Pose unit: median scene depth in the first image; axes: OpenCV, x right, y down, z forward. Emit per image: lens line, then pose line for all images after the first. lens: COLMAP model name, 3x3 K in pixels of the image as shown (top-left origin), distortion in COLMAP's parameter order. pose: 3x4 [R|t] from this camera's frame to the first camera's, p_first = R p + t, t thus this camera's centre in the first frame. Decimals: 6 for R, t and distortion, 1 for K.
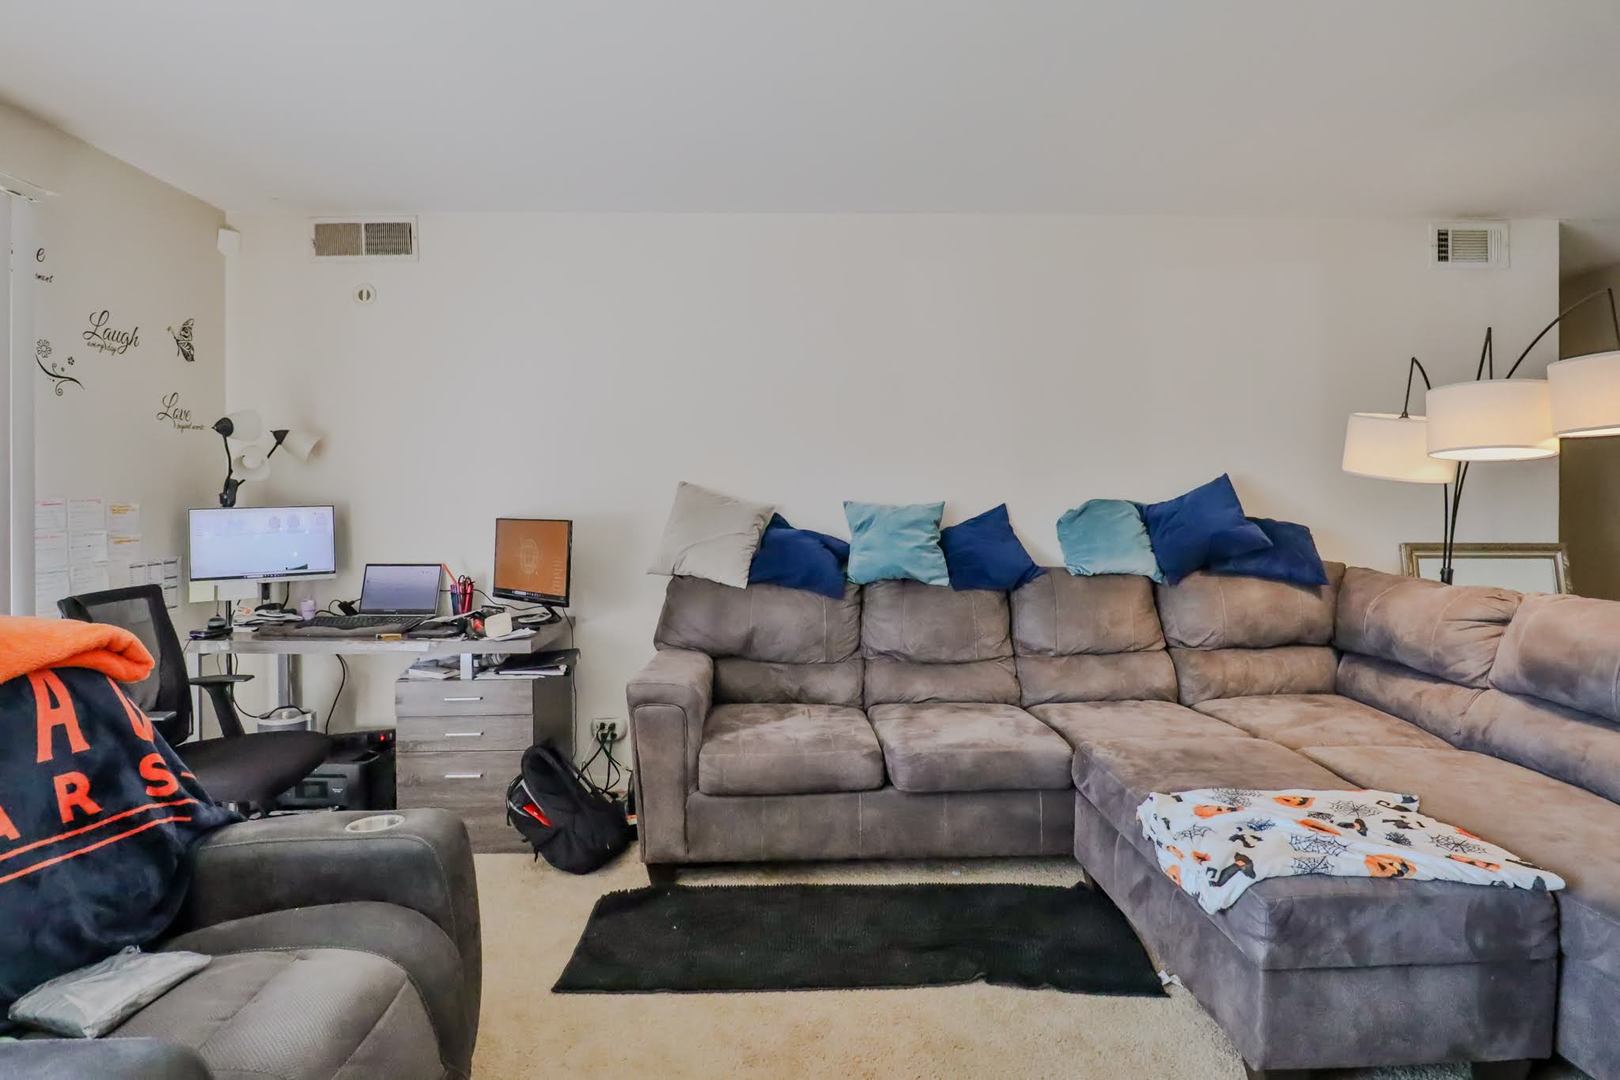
lens RADIAL K [[862.0, 0, 821.7], [0, 862.0, 513.0], [0, 0, 1]] dist [0.007034, -0.017324]
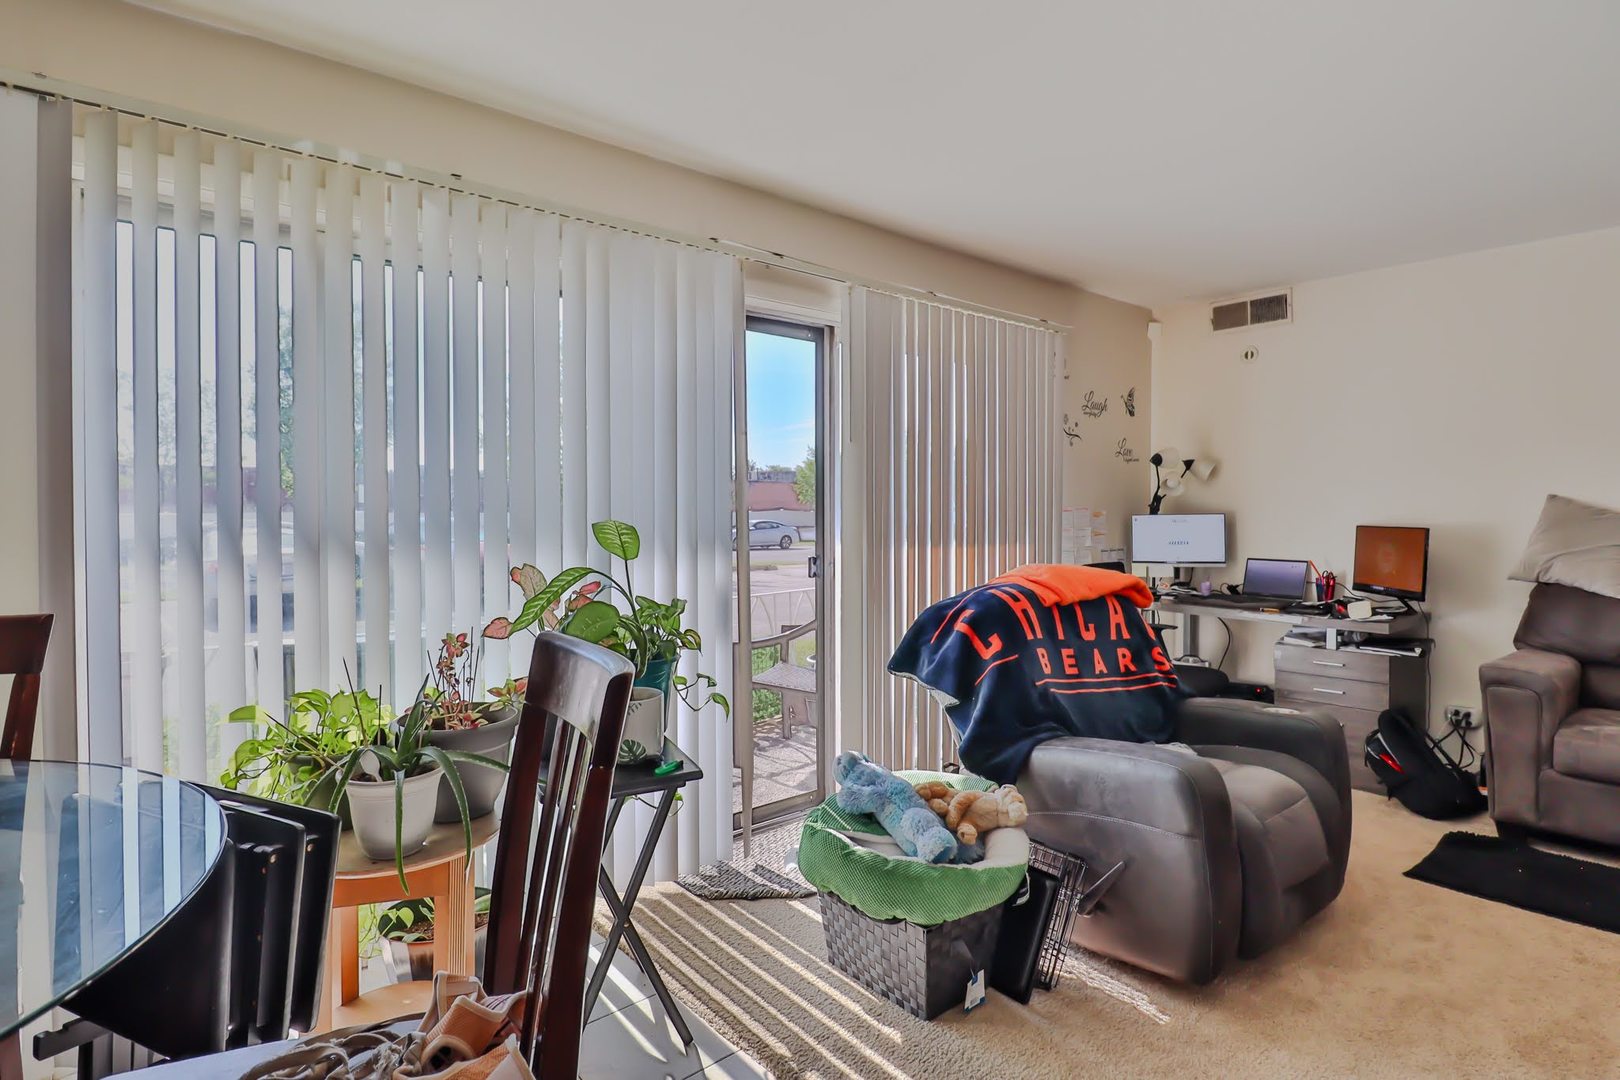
lens RADIAL K [[862.0, 0, 821.7], [0, 862.0, 513.0], [0, 0, 1]] dist [0.007034, -0.017324]
pose [[0.623532, 0.011208, -0.781718, 0.110072], [-0.021106, 0.999774, -0.002501, 0.007571], [0.781513, 0.018058, 0.623628, -0.374223]]
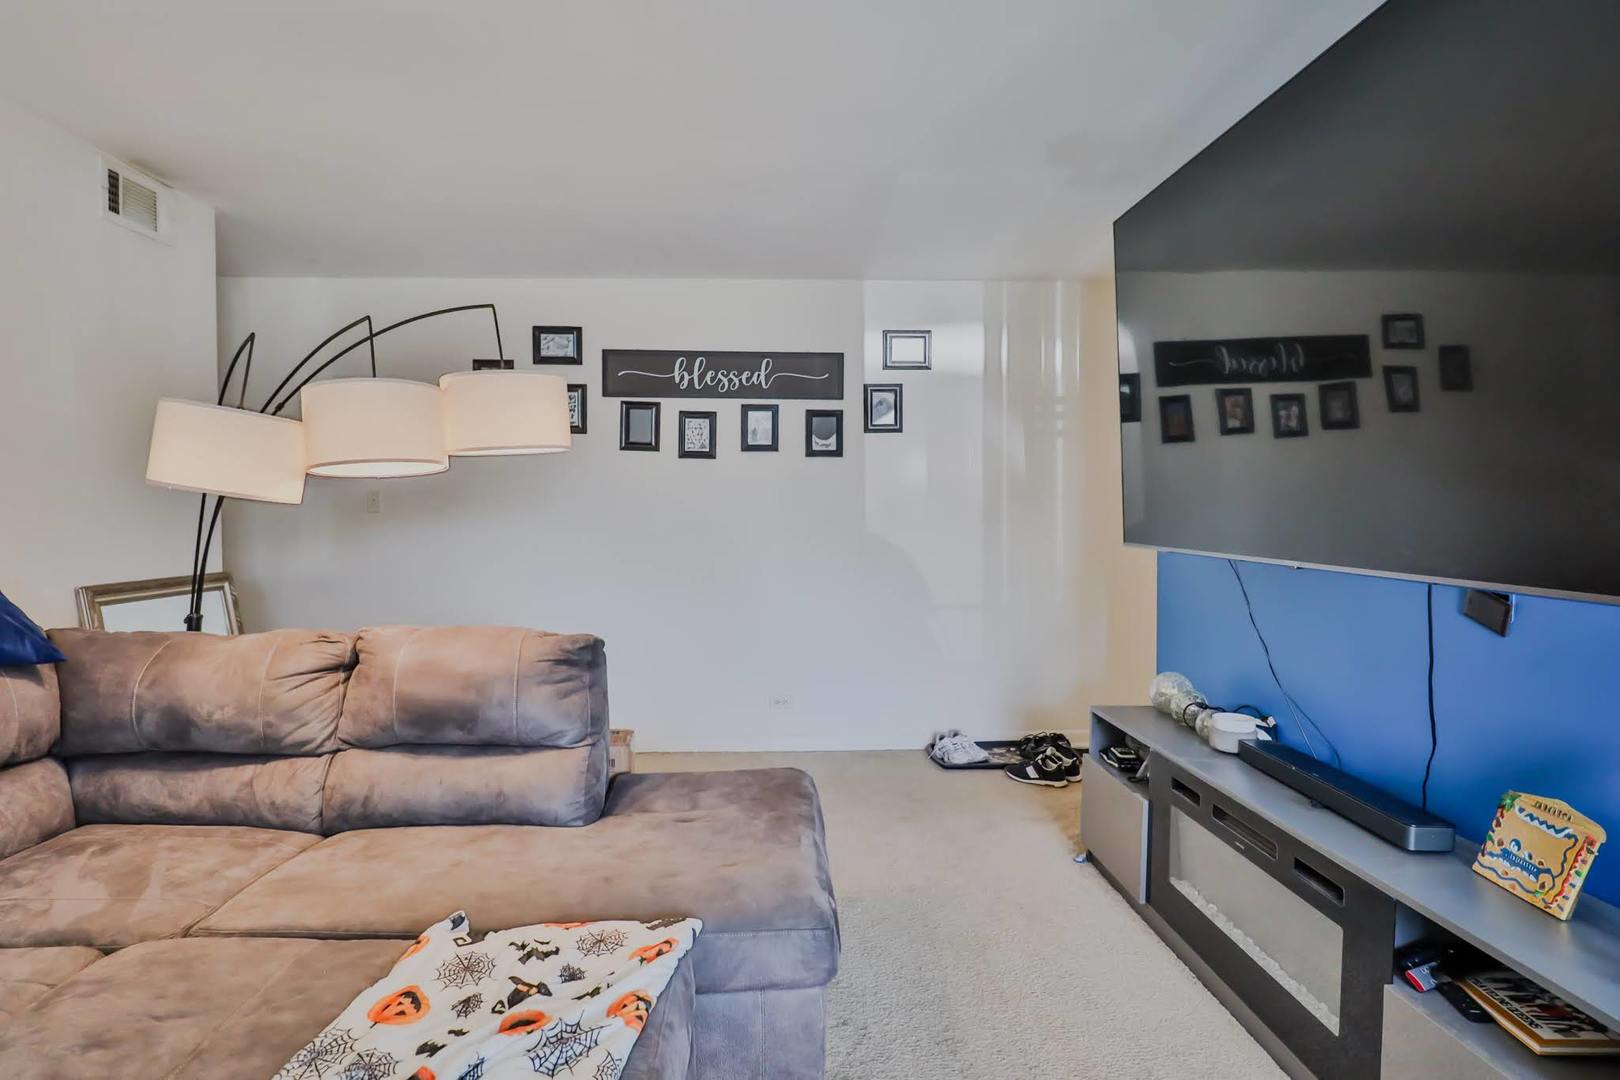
lens RADIAL K [[860.3, 0, 810.0], [0, 860.3, 540.0], [0, 0, 1]] dist [-0.000269, -0.018252]
pose [[0.004745, -0.034080, 0.999408, -0.050117], [0.030623, 0.998955, 0.033919, -0.014769], [-0.999520, 0.030444, 0.005784, 0.551831]]
